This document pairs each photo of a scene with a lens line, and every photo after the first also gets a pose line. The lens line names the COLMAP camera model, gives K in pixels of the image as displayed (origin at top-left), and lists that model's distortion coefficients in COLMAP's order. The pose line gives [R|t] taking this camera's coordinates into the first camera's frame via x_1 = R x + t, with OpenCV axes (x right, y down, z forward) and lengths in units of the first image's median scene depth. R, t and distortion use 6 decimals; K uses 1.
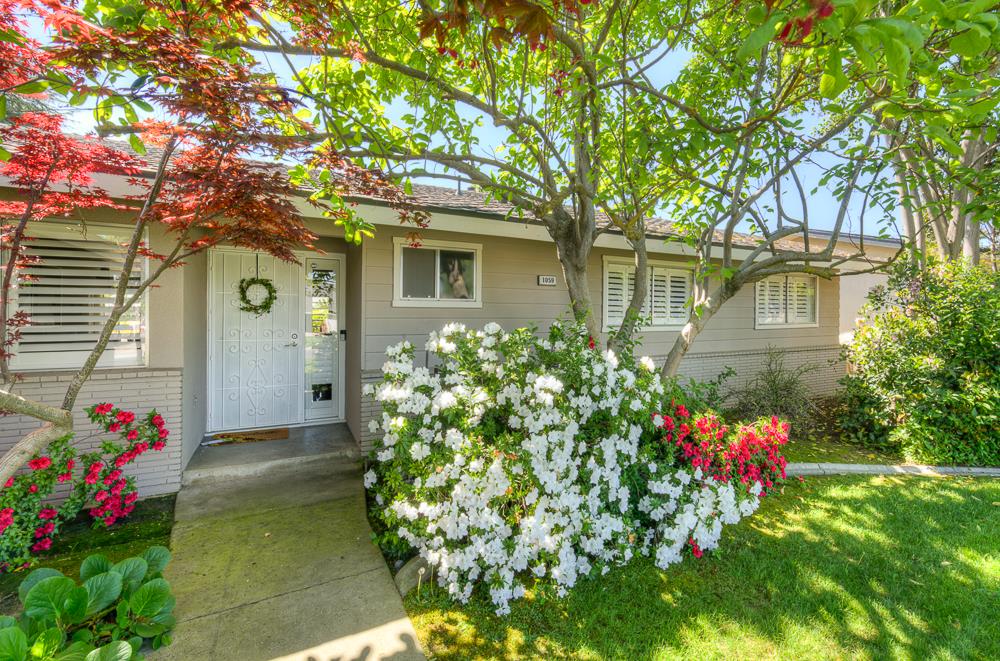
lens RADIAL K [[450.2, 0, 500.0], [0, 450.2, 330.5], [0, 0, 1]] dist [0.003002, 0.000090]
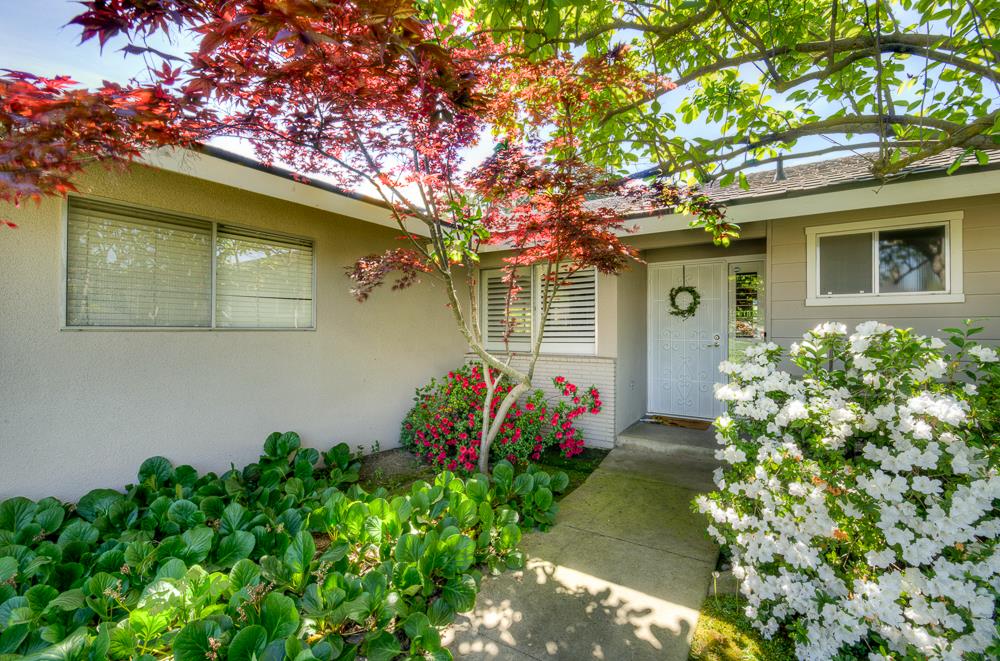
lens RADIAL K [[425.5, 0, 501.7], [0, 425.5, 321.0], [0, 0, 1]] dist [-0.001350, 0.000377]
pose [[0.488249, -0.013384, -0.872602, 0.299486], [-0.014380, 0.999623, -0.023378, 0.008239], [0.872586, 0.023962, 0.487873, 0.093138]]
